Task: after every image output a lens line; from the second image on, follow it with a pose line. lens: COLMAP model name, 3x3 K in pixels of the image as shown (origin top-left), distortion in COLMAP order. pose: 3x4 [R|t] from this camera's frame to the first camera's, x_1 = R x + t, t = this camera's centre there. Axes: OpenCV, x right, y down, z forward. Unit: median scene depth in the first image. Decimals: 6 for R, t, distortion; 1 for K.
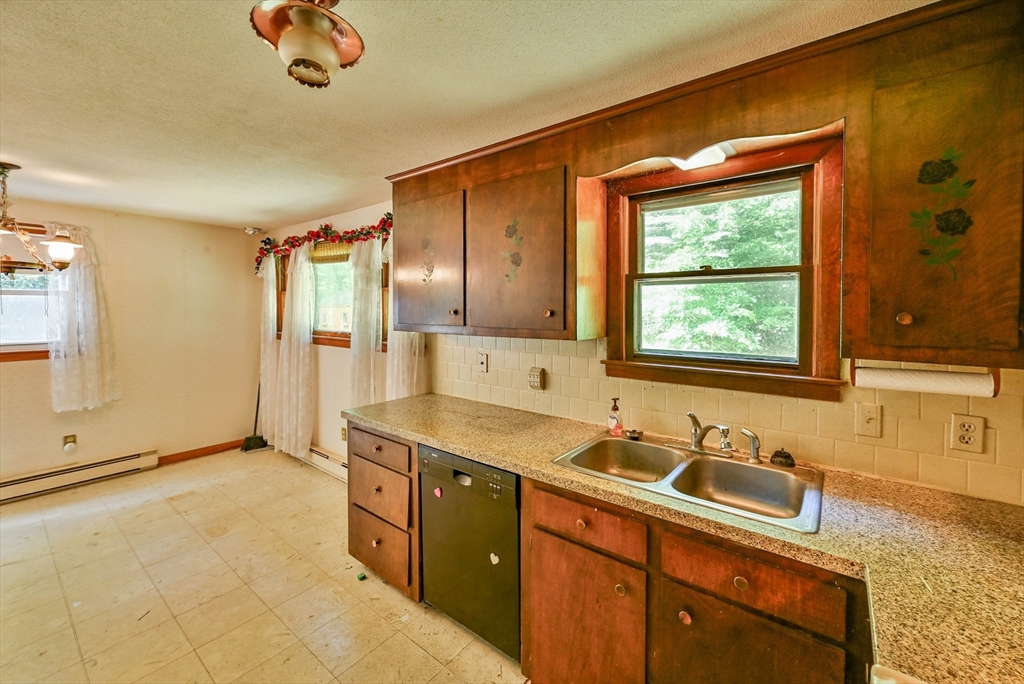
lens RADIAL K [[408.3, 0, 519.2], [0, 408.3, 317.2], [0, 0, 1]] dist [0.001071, -0.000312]
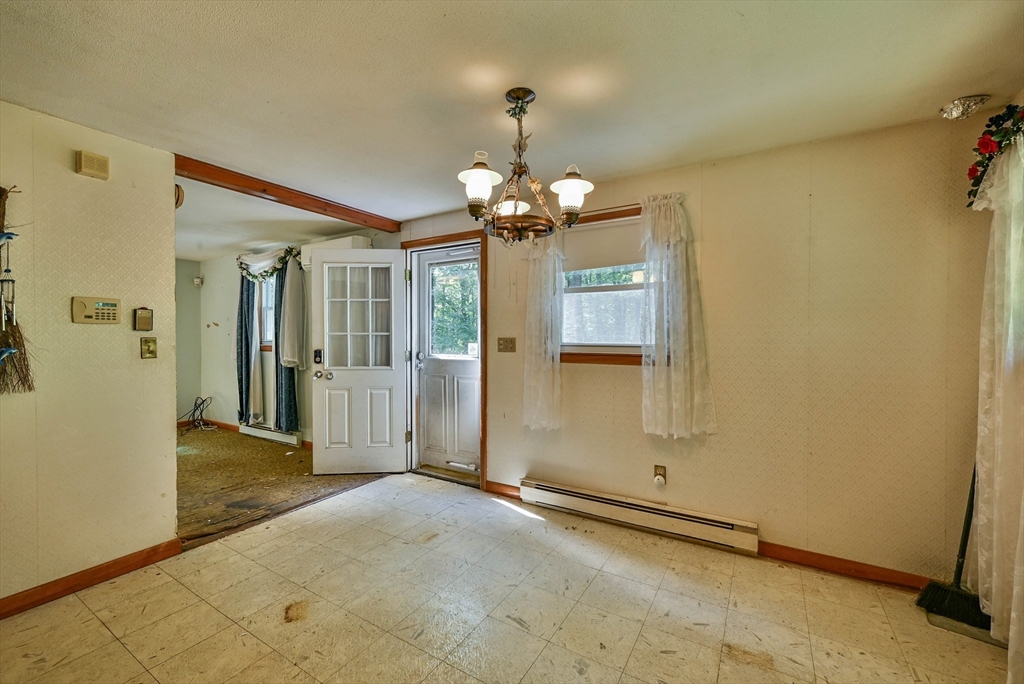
lens RADIAL K [[408.3, 0, 518.7], [0, 408.3, 341.6], [0, 0, 1]] dist [0.001071, -0.000312]
pose [[0.100840, 0.008889, -0.994863, -0.349088], [-0.024490, 0.999679, 0.006450, 0.053503], [0.994601, 0.023714, 0.101025, 0.641803]]
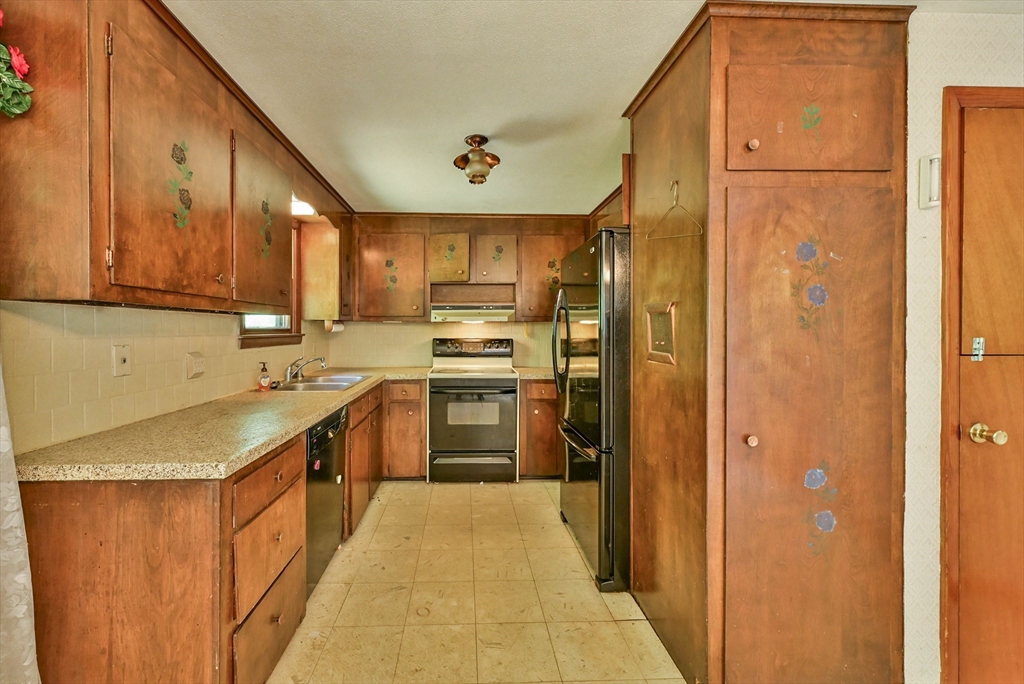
lens RADIAL K [[408.3, 0, 487.6], [0, 408.3, 333.1], [0, 0, 1]] dist [0.001071, -0.000312]
pose [[-0.639001, -0.007123, 0.769173, -0.690325], [0.017378, 0.999568, 0.023693, 0.050182], [-0.769010, 0.028506, -0.638601, 0.727505]]
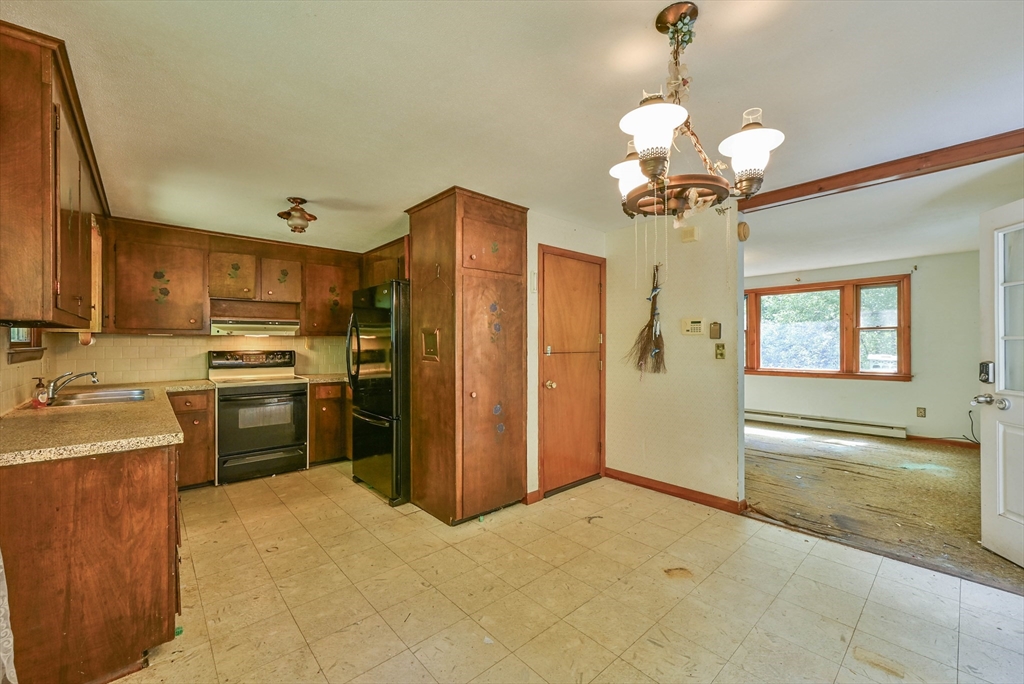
lens RADIAL K [[408.3, 0, 505.7], [0, 408.3, 341.6], [0, 0, 1]] dist [0.001071, -0.000312]
pose [[-0.979606, -0.000562, 0.200925, -0.789397], [0.003854, 0.999760, 0.021583, 0.039200], [-0.200889, 0.021917, -0.979369, 1.107806]]
